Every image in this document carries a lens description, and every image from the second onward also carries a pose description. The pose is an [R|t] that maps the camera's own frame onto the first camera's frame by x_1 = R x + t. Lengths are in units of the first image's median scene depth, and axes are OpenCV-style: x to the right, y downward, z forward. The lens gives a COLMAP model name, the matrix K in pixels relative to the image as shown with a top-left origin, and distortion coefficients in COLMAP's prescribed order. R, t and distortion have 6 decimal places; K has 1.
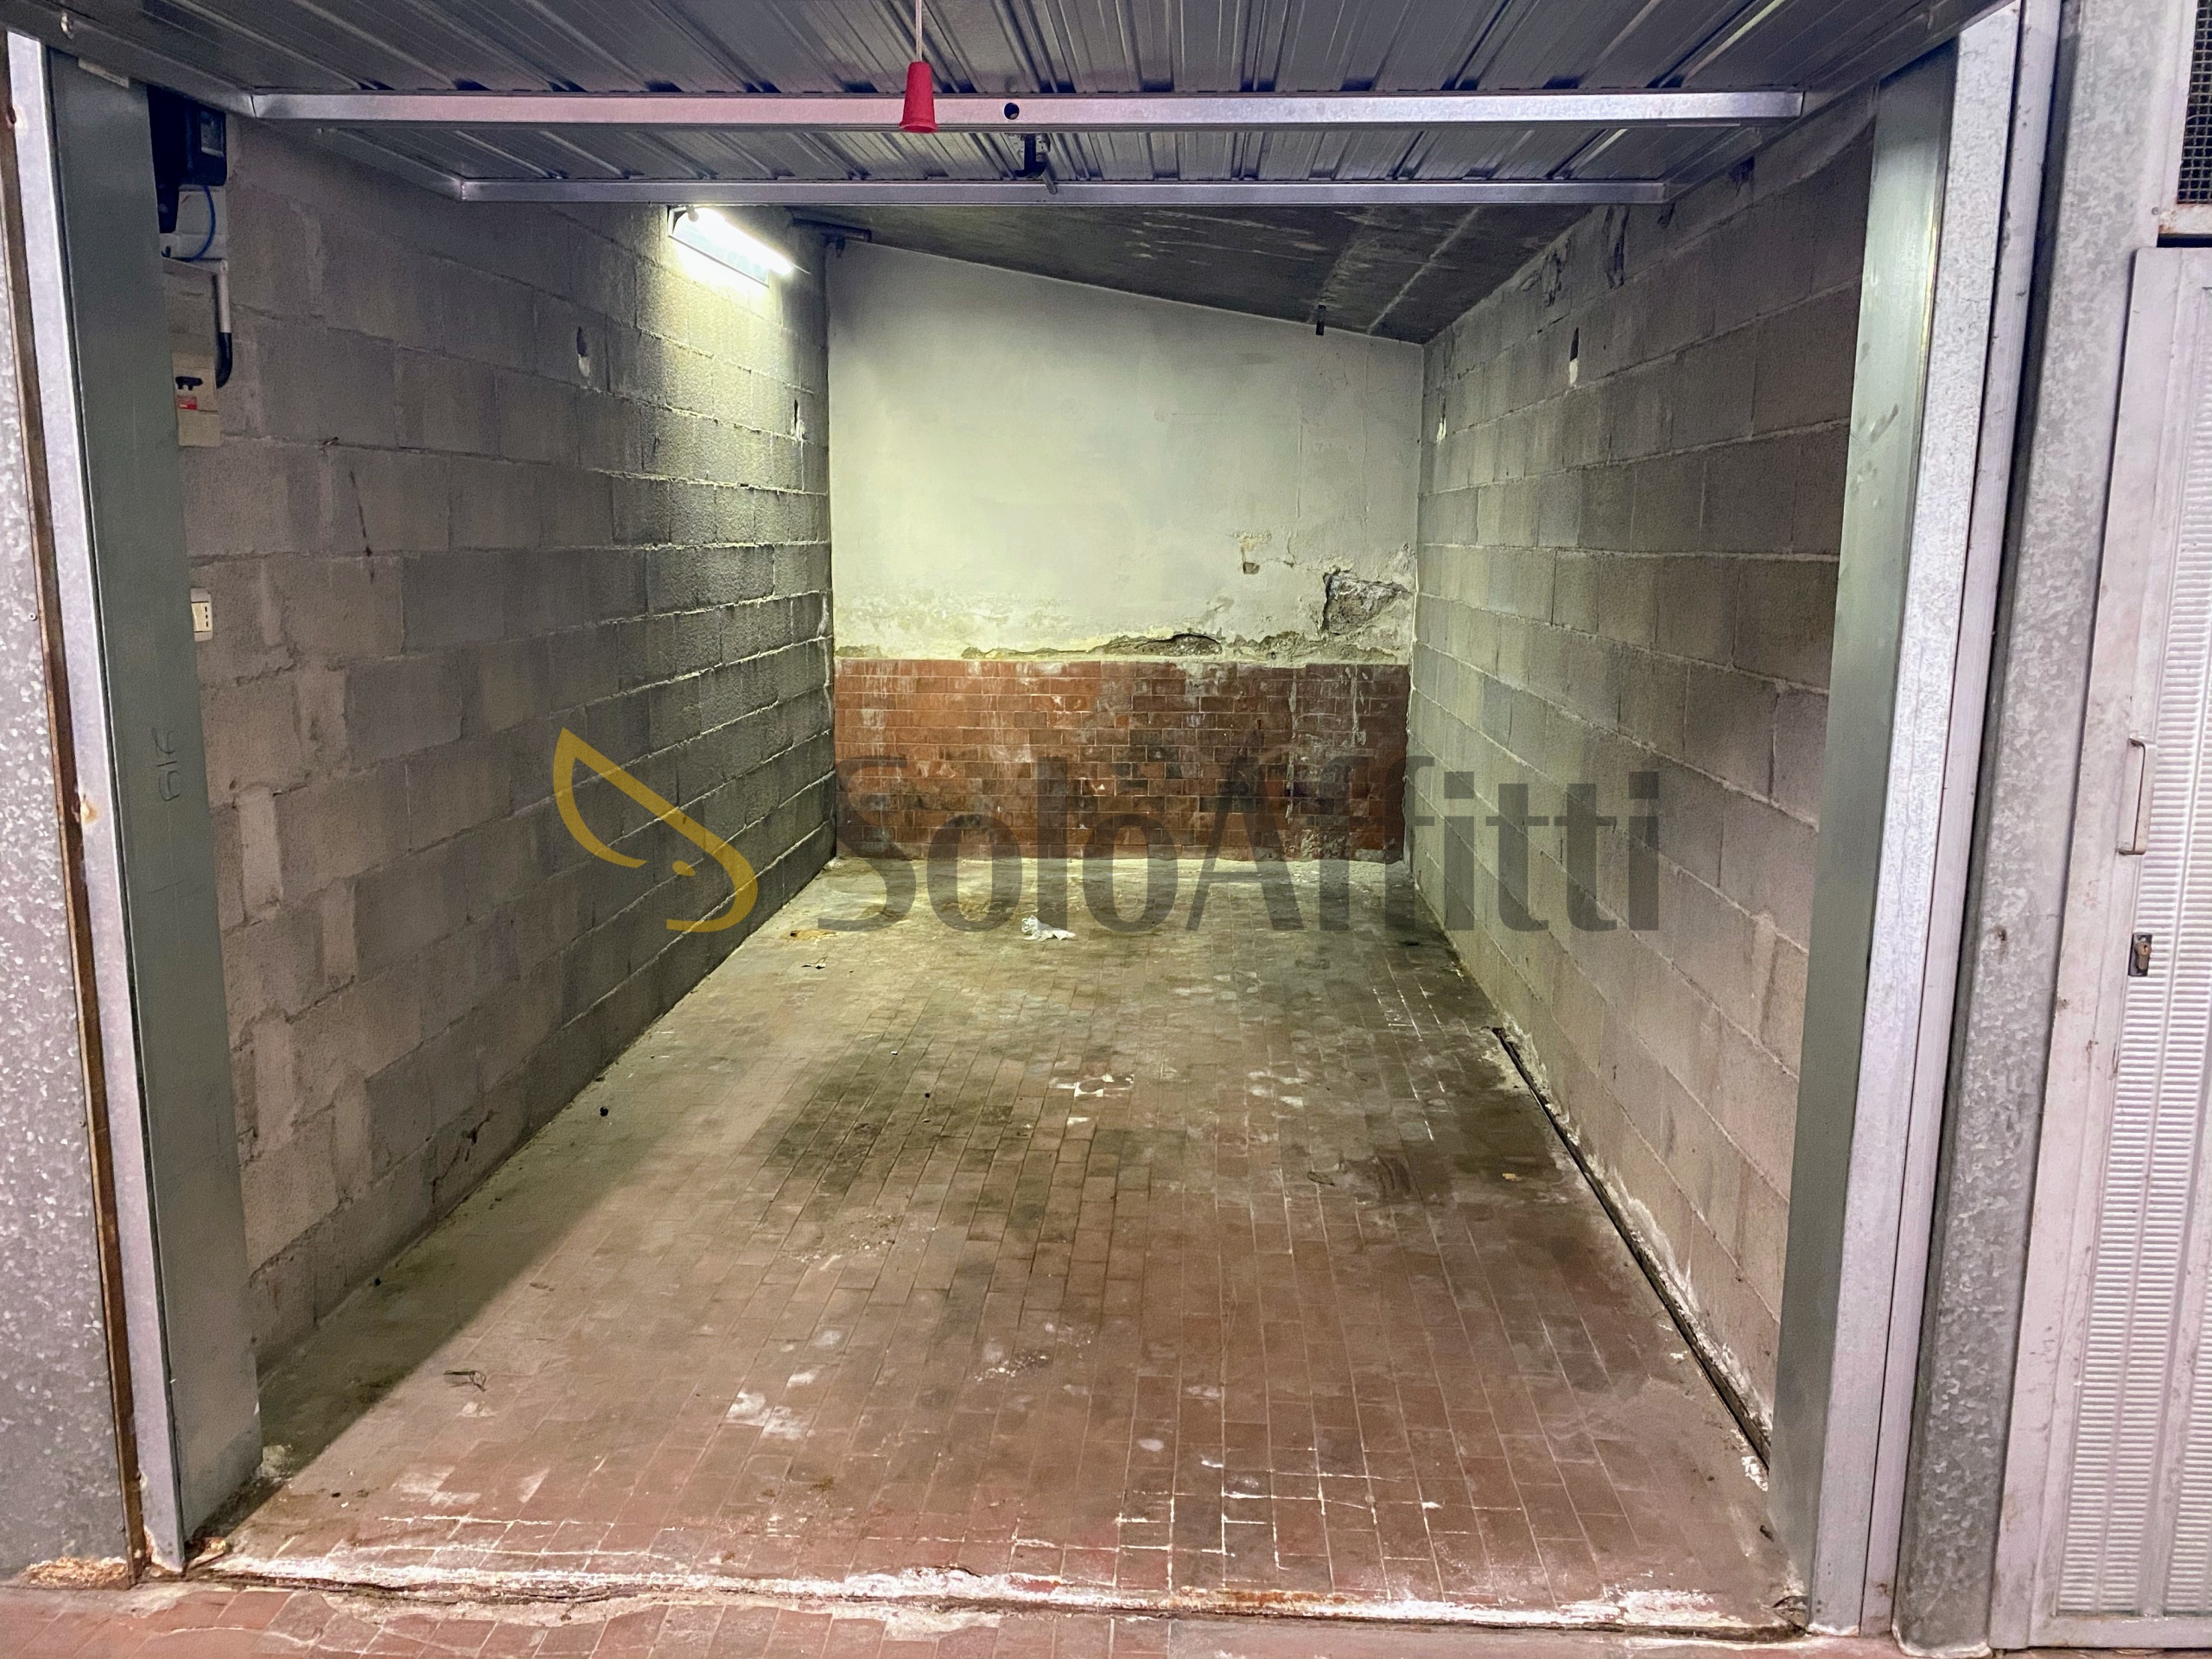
lens RADIAL K [[1699.9, 0, 1114.4], [0, 1699.9, 817.2], [0, 0, 1]] dist [0.021000, -0.018970]
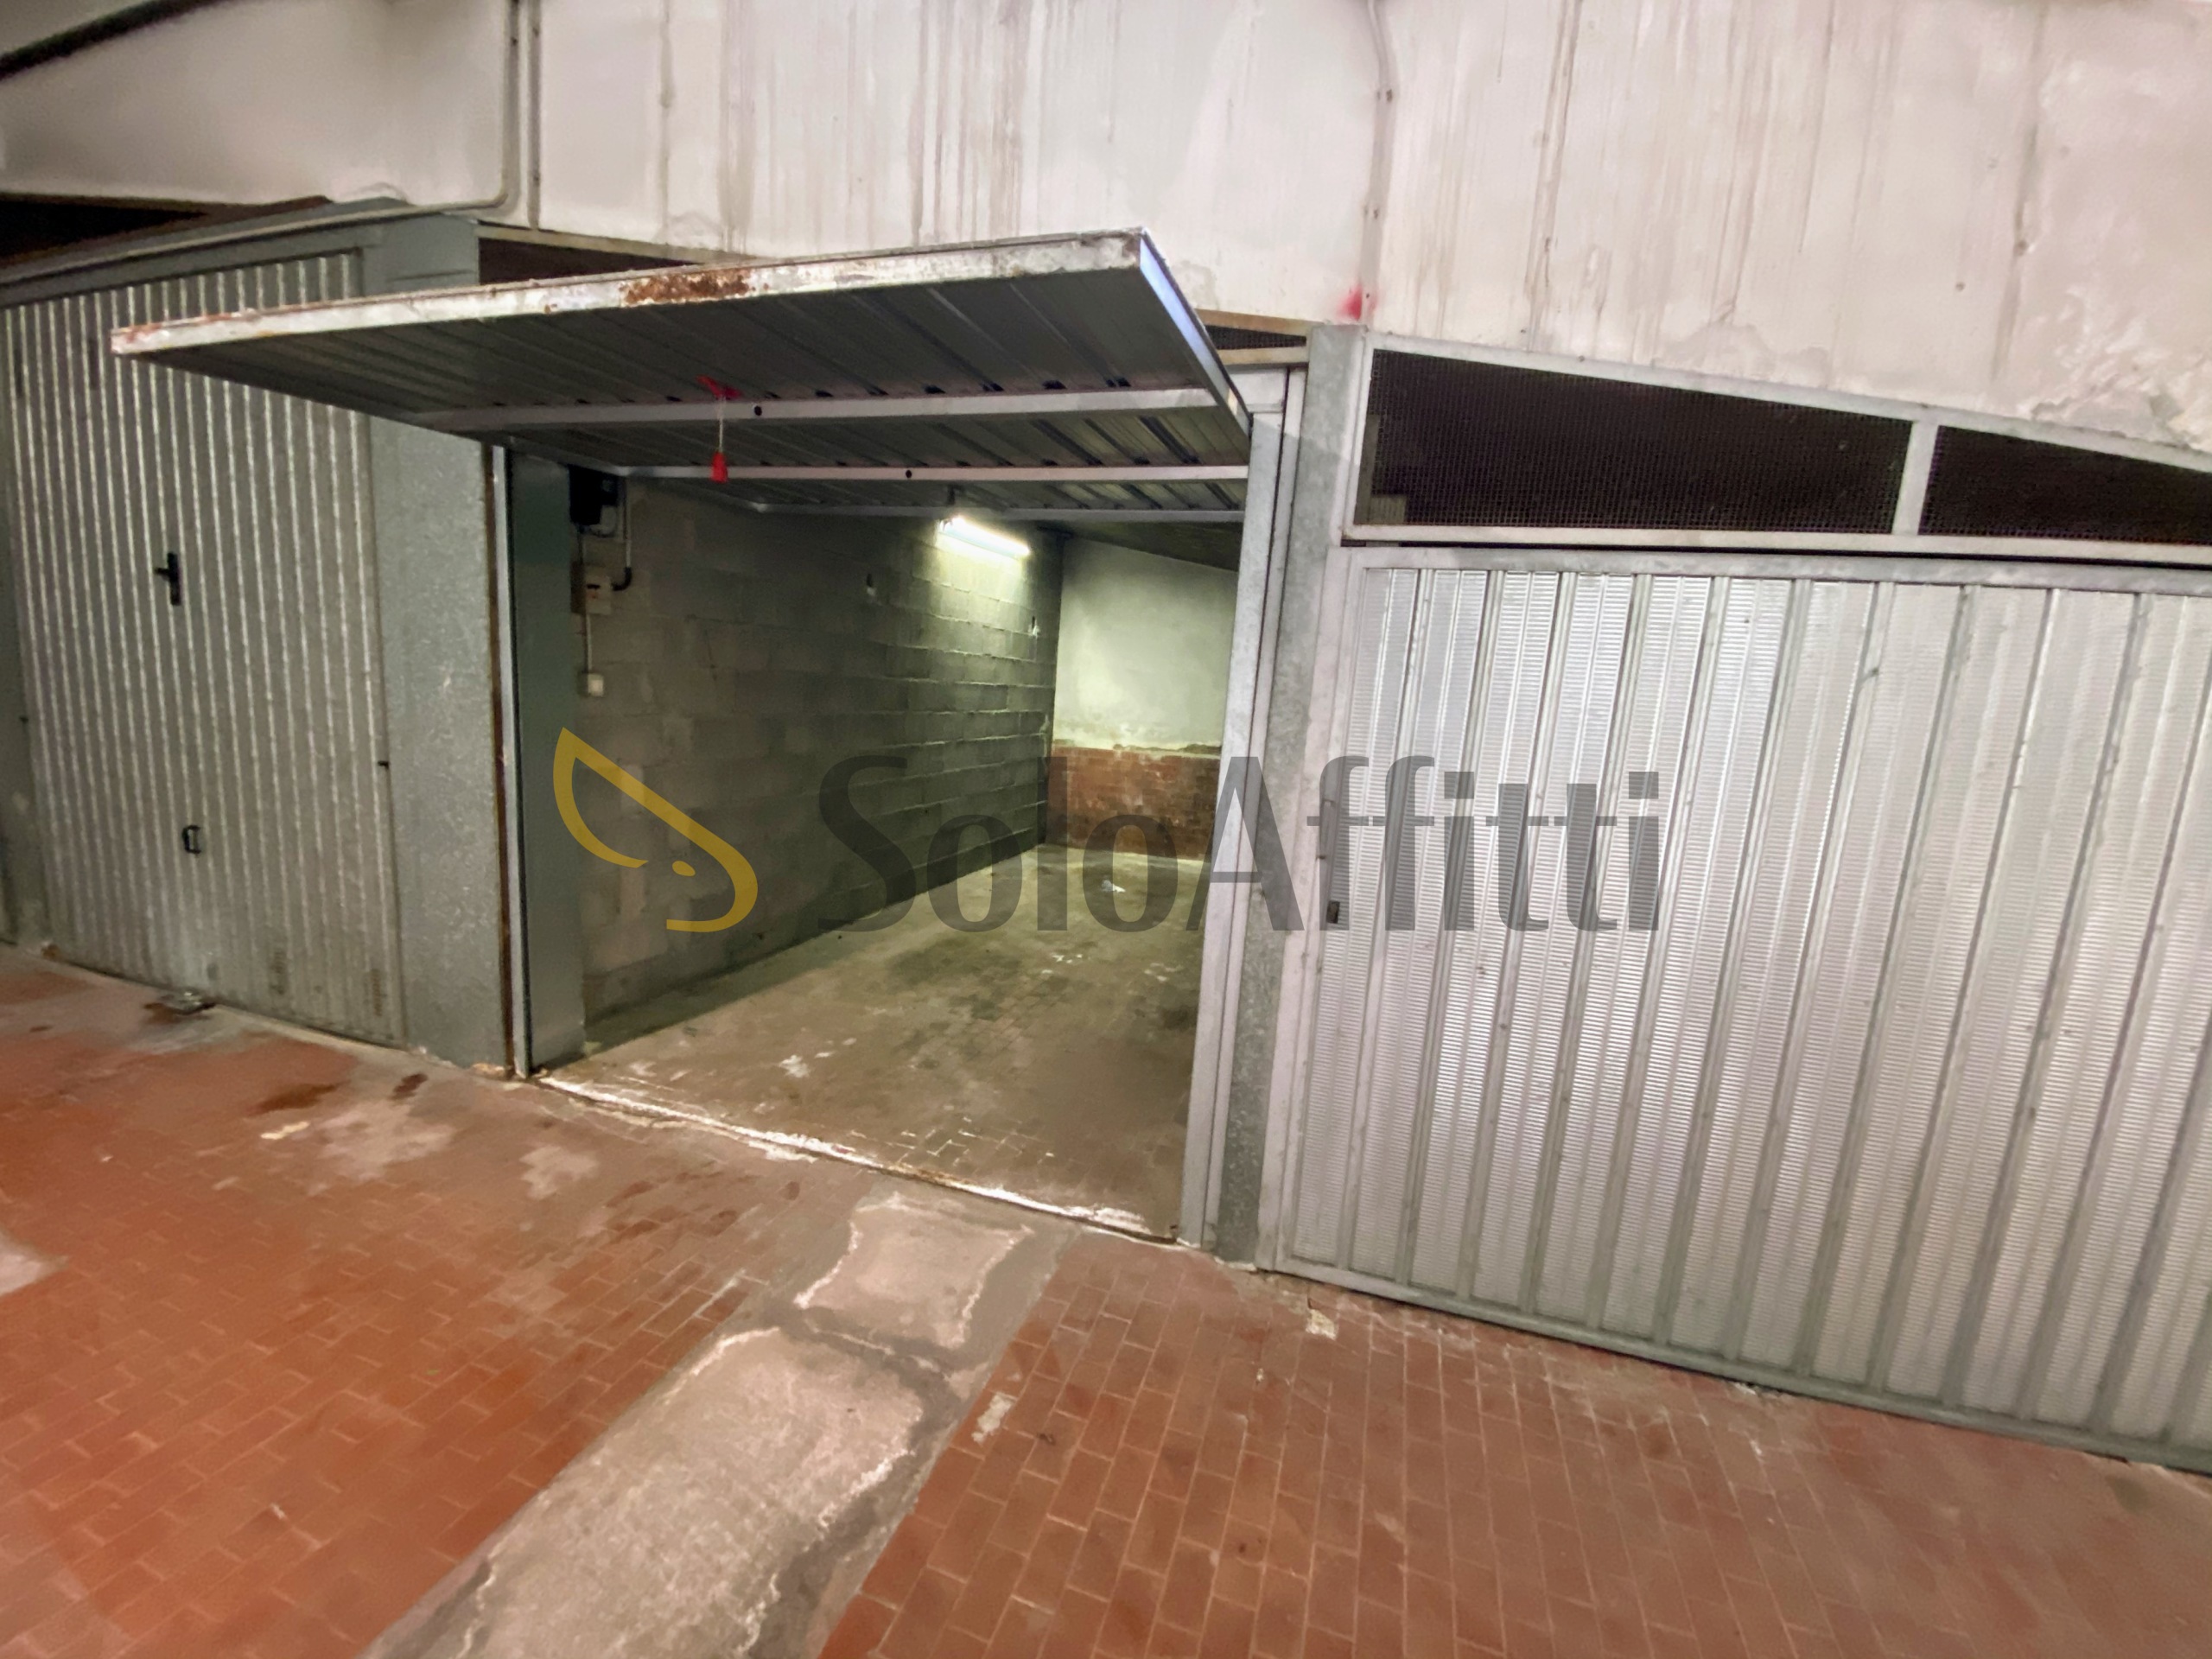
lens RADIAL K [[908.3, 0, 1114.3], [0, 908.3, 831.7], [0, 0, 1]] dist [0.001161, -0.005334]
pose [[0.964404, 0.097380, -0.245850, 0.341910], [-0.101584, 0.994817, -0.004443, 0.011365], [0.244143, 0.029260, 0.969298, -0.028436]]
